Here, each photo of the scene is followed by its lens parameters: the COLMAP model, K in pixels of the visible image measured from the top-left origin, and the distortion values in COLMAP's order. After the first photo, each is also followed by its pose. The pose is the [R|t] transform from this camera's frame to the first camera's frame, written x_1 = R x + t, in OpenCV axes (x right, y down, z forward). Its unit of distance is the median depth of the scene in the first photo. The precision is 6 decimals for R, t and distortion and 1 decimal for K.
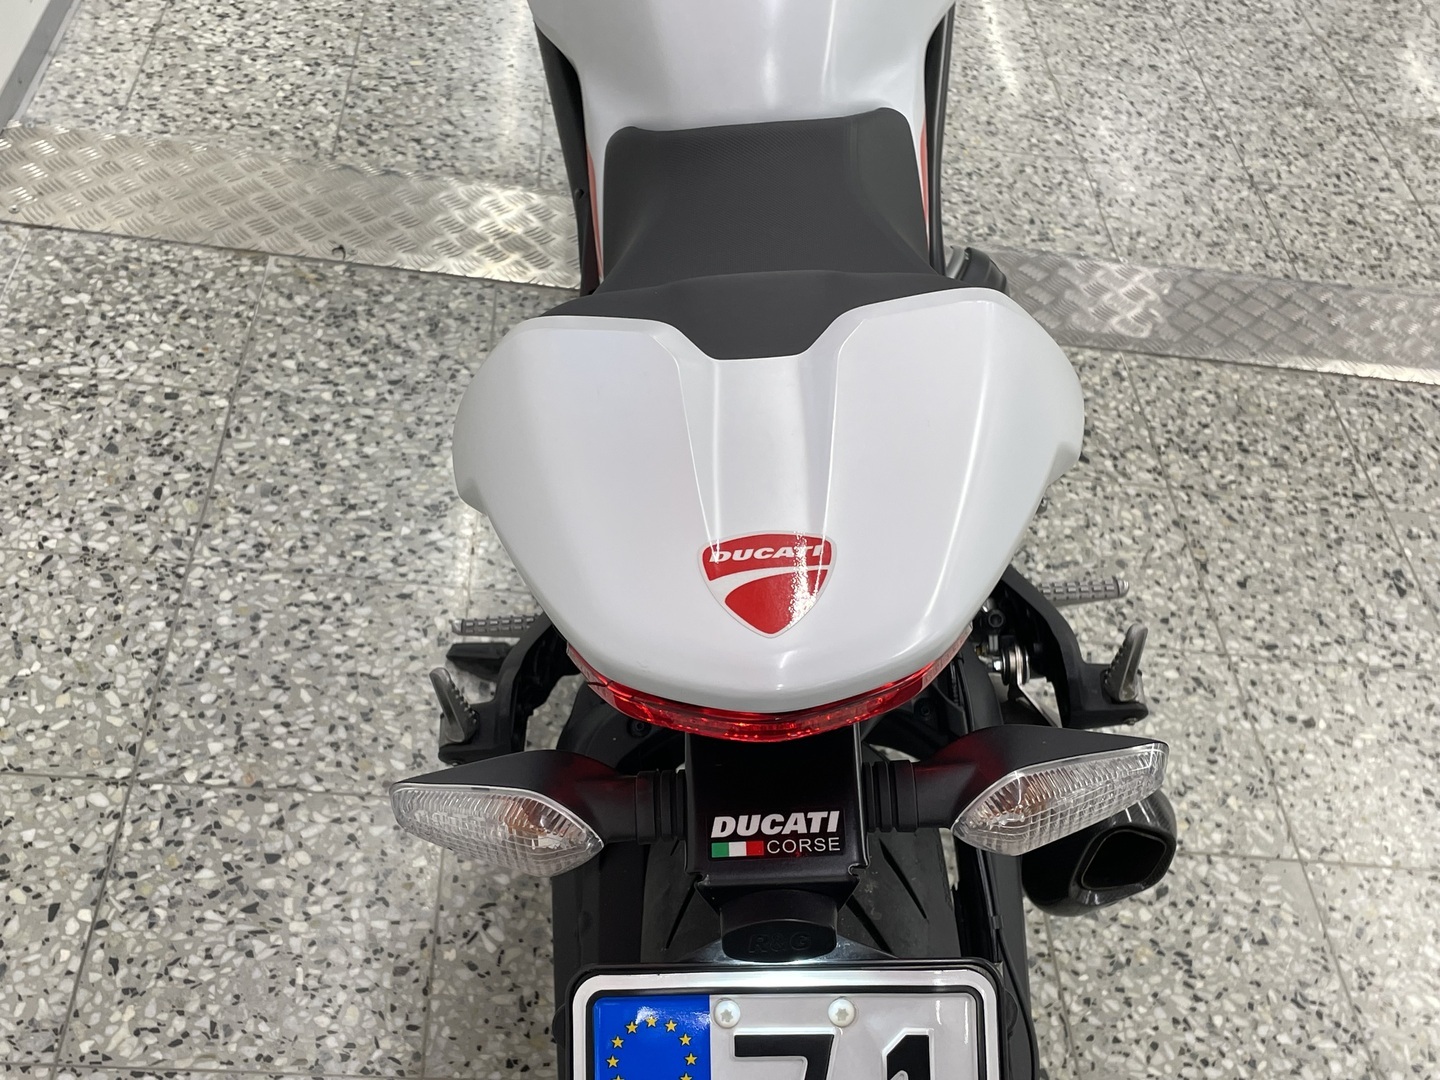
lens RADIAL K [[1718.0, 0, 722.3], [0, 1718.0, 543.1], [0, 0, 1]] dist [0.053458, 0.000000]
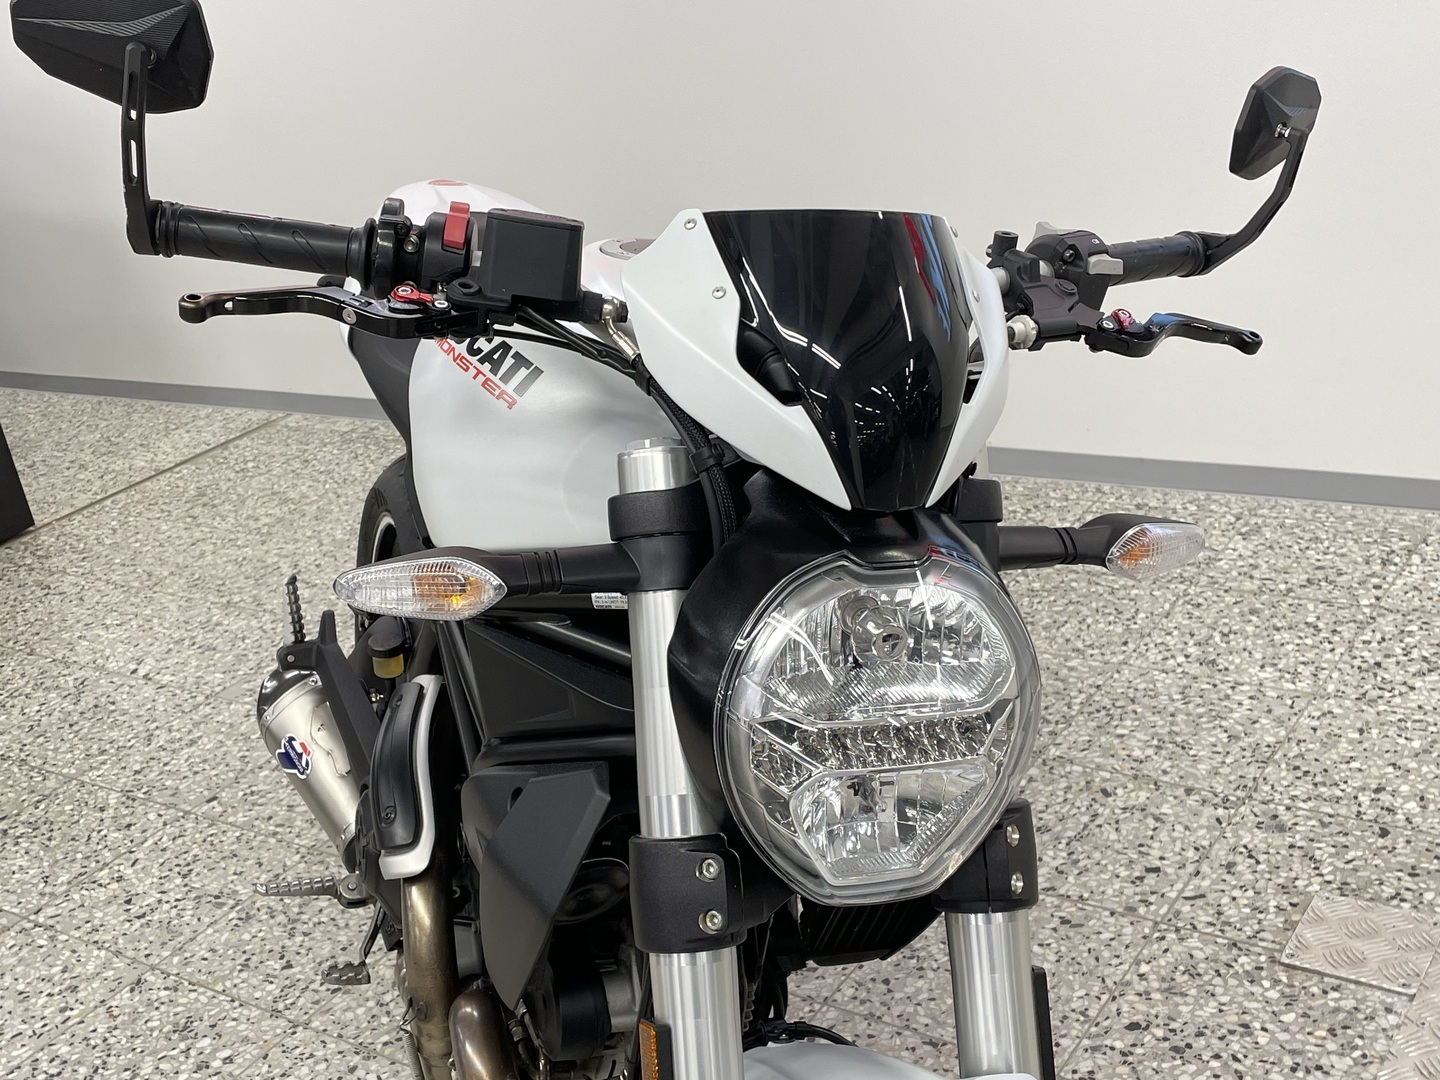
lens RADIAL K [[1718.0, 0, 719.0], [0, 1718.0, 544.8], [0, 0, 1]] dist [0.053458, 0.000000]
pose [[-0.616615, 0.243302, -0.748726, 0.964829], [-0.491541, 0.623913, 0.607553, -0.646797], [0.614958, 0.742655, -0.265121, 0.978488]]
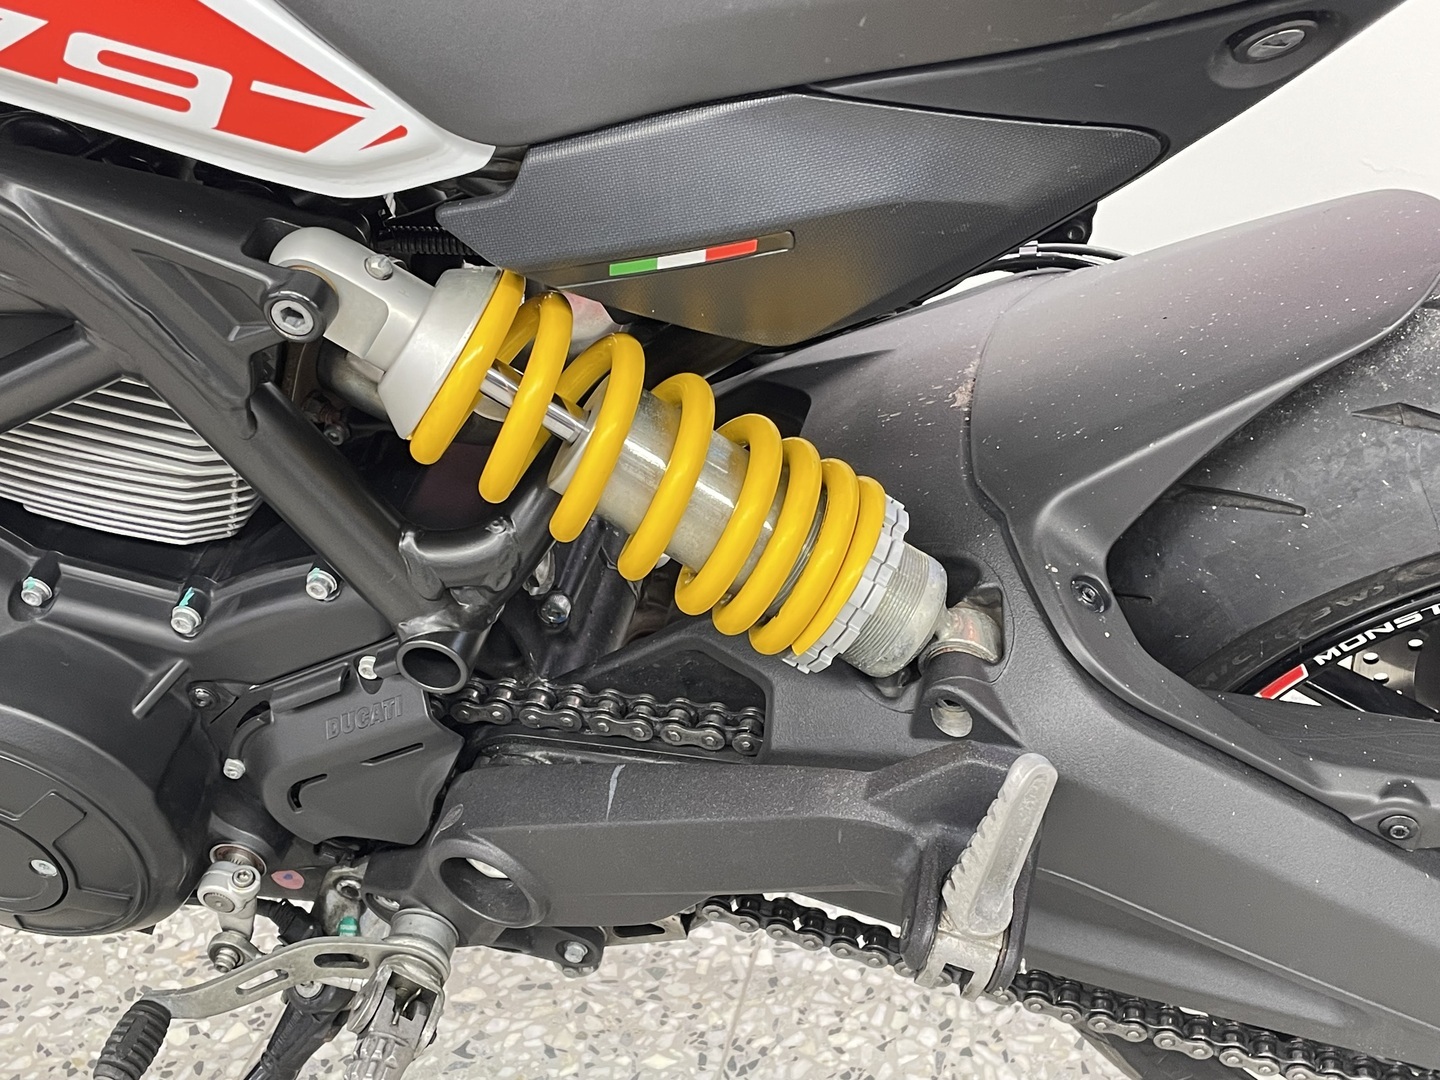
lens RADIAL K [[1794.5, 0, 733.7], [0, 1794.5, 531.8], [0, 0, 1]] dist [0.065498, 0.000000]
pose [[-0.254625, 0.324462, -0.910983, 0.509519], [-0.659077, 0.631135, 0.409005, -0.271088], [0.707660, 0.704551, 0.053143, 0.786534]]
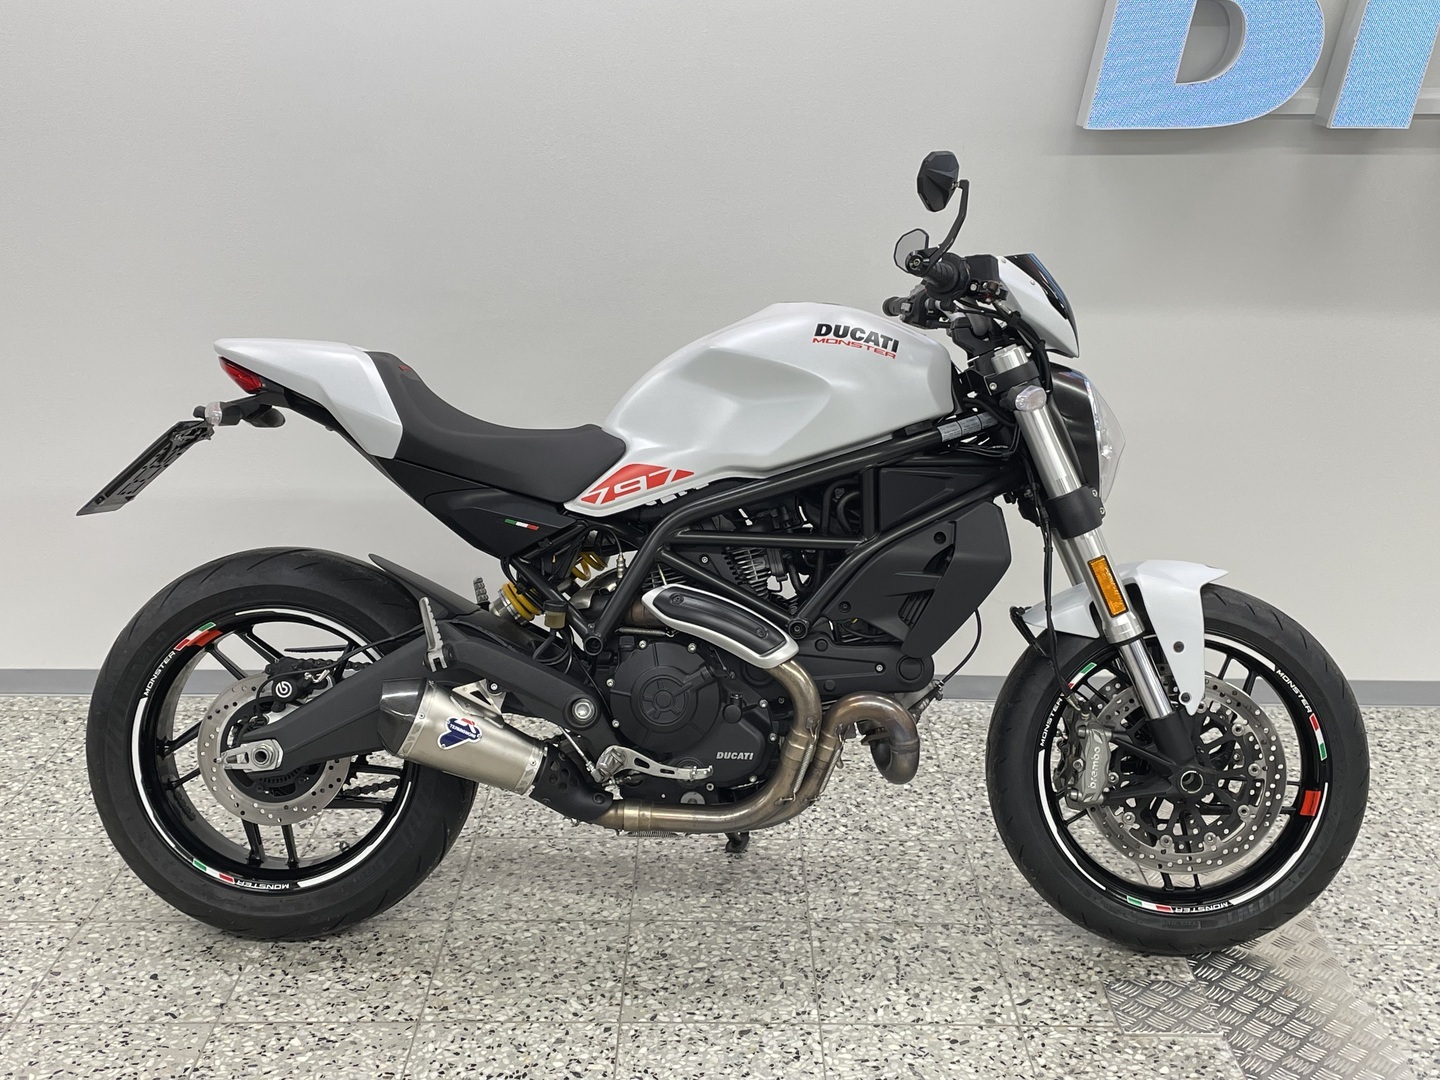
lens RADIAL K [[1718.0, 0, 723.0], [0, 1718.0, 520.9], [0, 0, 1]] dist [0.053458, 0.000000]
pose [[-0.039784, 0.118529, -0.992153, 1.285852], [-0.689588, 0.715314, 0.113108, -0.288149], [0.723108, 0.688677, 0.053278, 0.579270]]
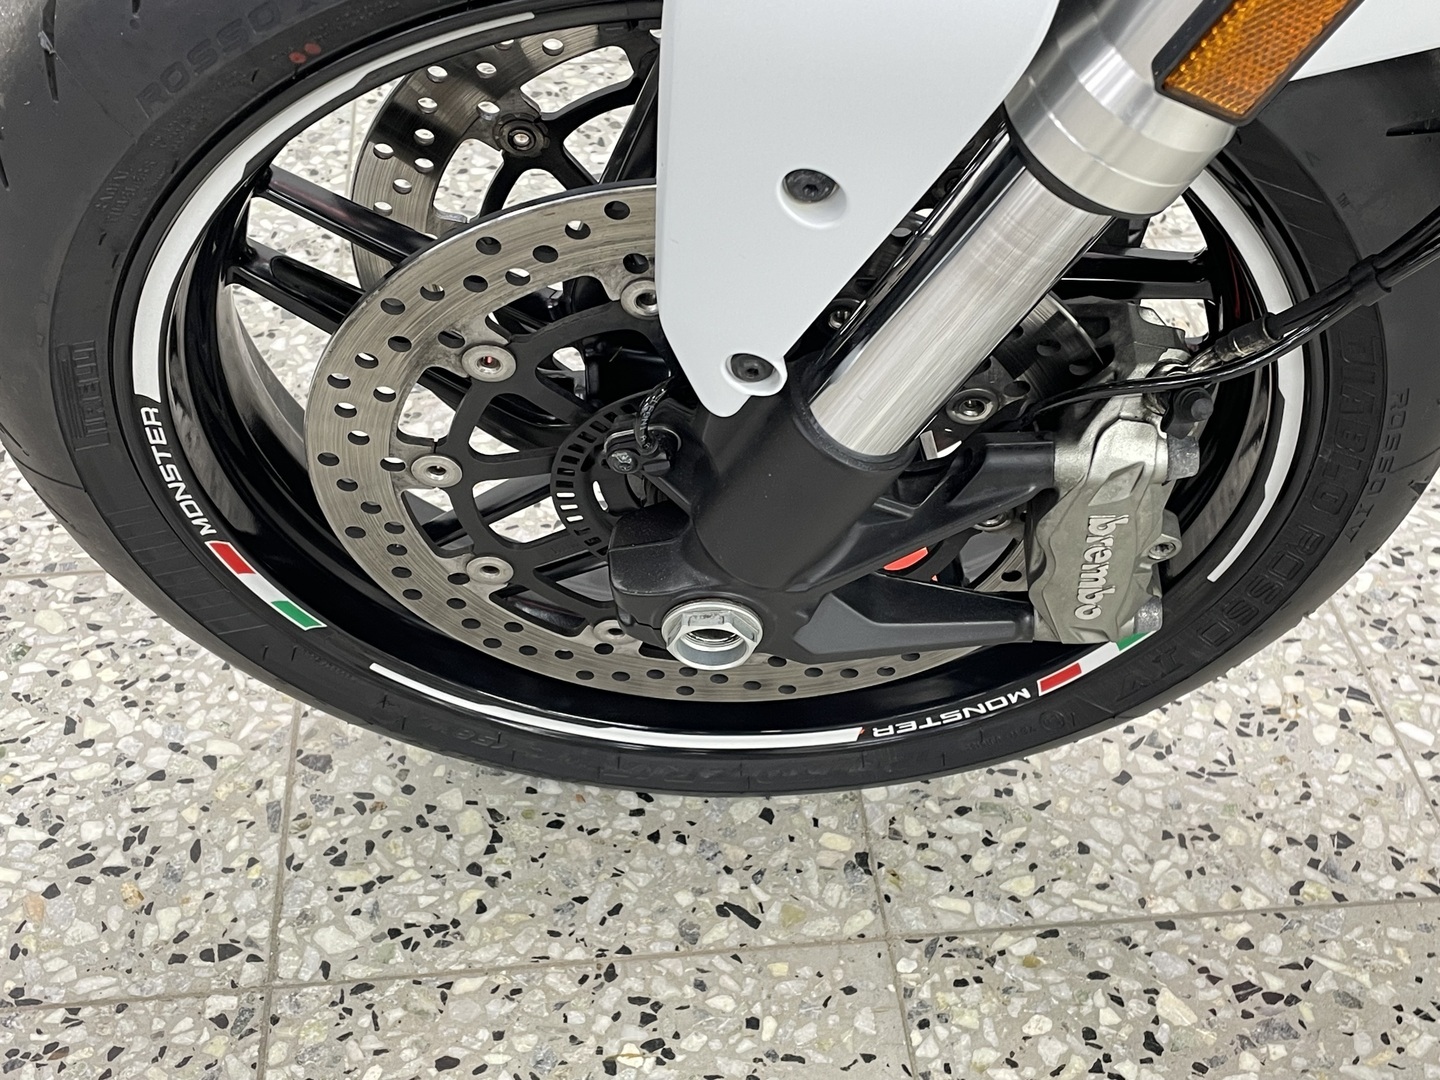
lens RADIAL K [[1794.5, 0, 733.4], [0, 1794.5, 545.2], [0, 0, 1]] dist [0.065498, 0.000000]
pose [[0.062072, 0.552823, -0.830983, 0.449072], [-0.684802, 0.629284, 0.367487, 0.149791], [0.726081, 0.546249, 0.417636, 0.381945]]
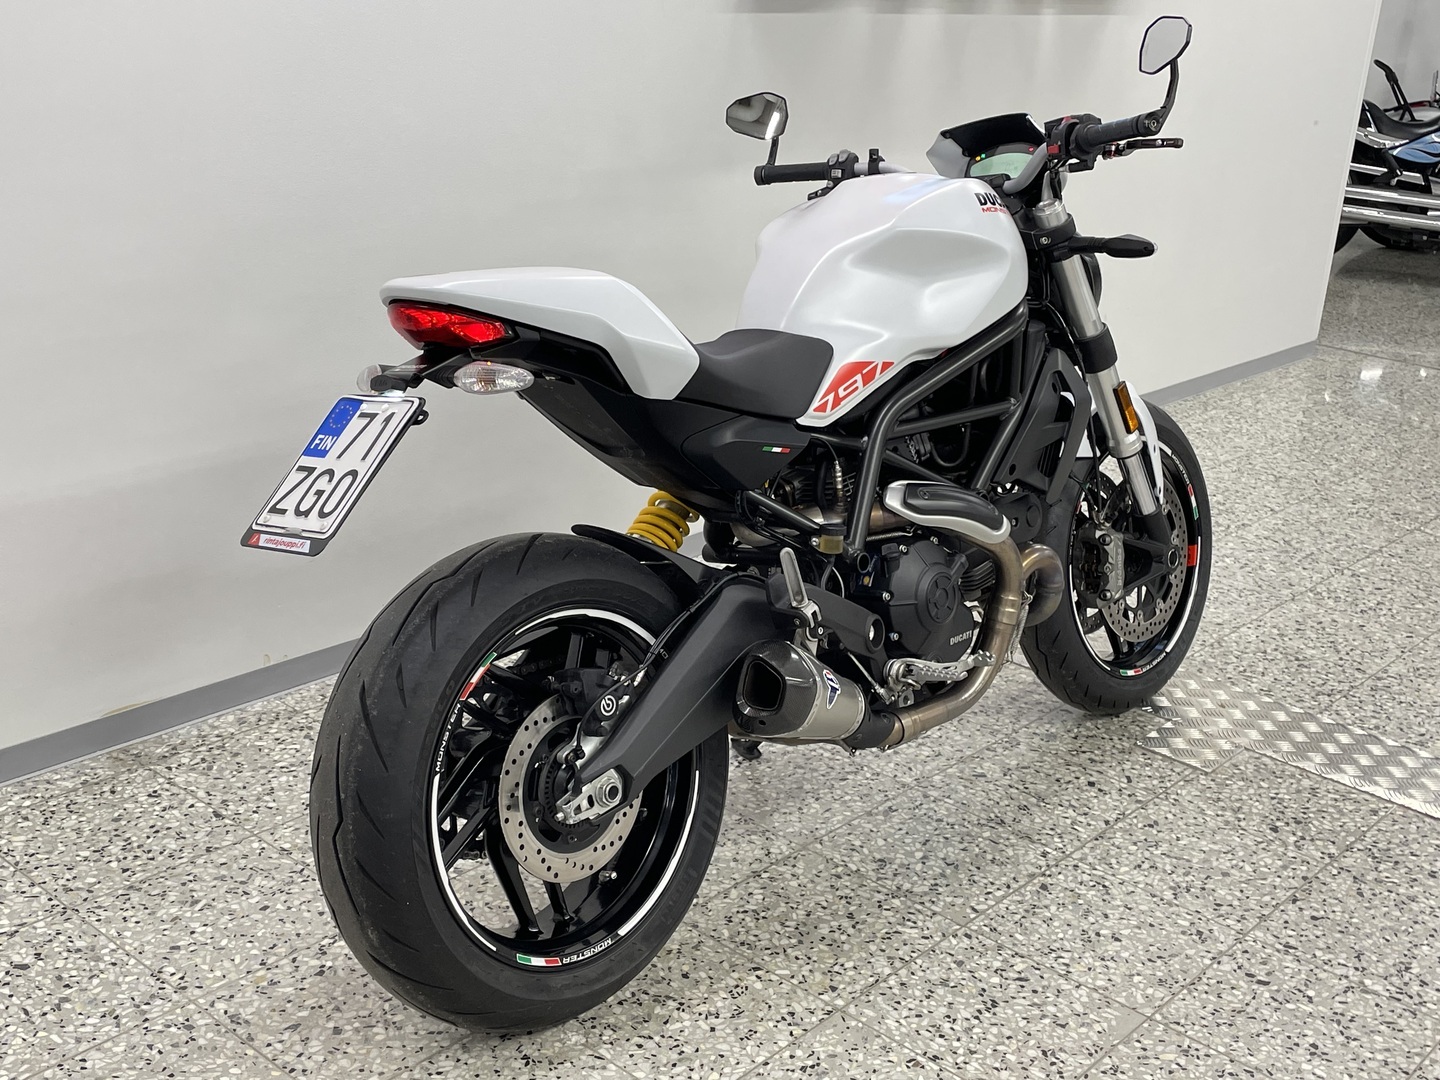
lens RADIAL K [[1718.0, 0, 716.4], [0, 1718.0, 538.0], [0, 0, 1]] dist [0.053458, 0.000000]
pose [[0.723019, 0.125831, -0.679272, 0.787791], [-0.433086, 0.848620, -0.303777, 0.347937], [0.538219, 0.513820, 0.668064, -0.177191]]
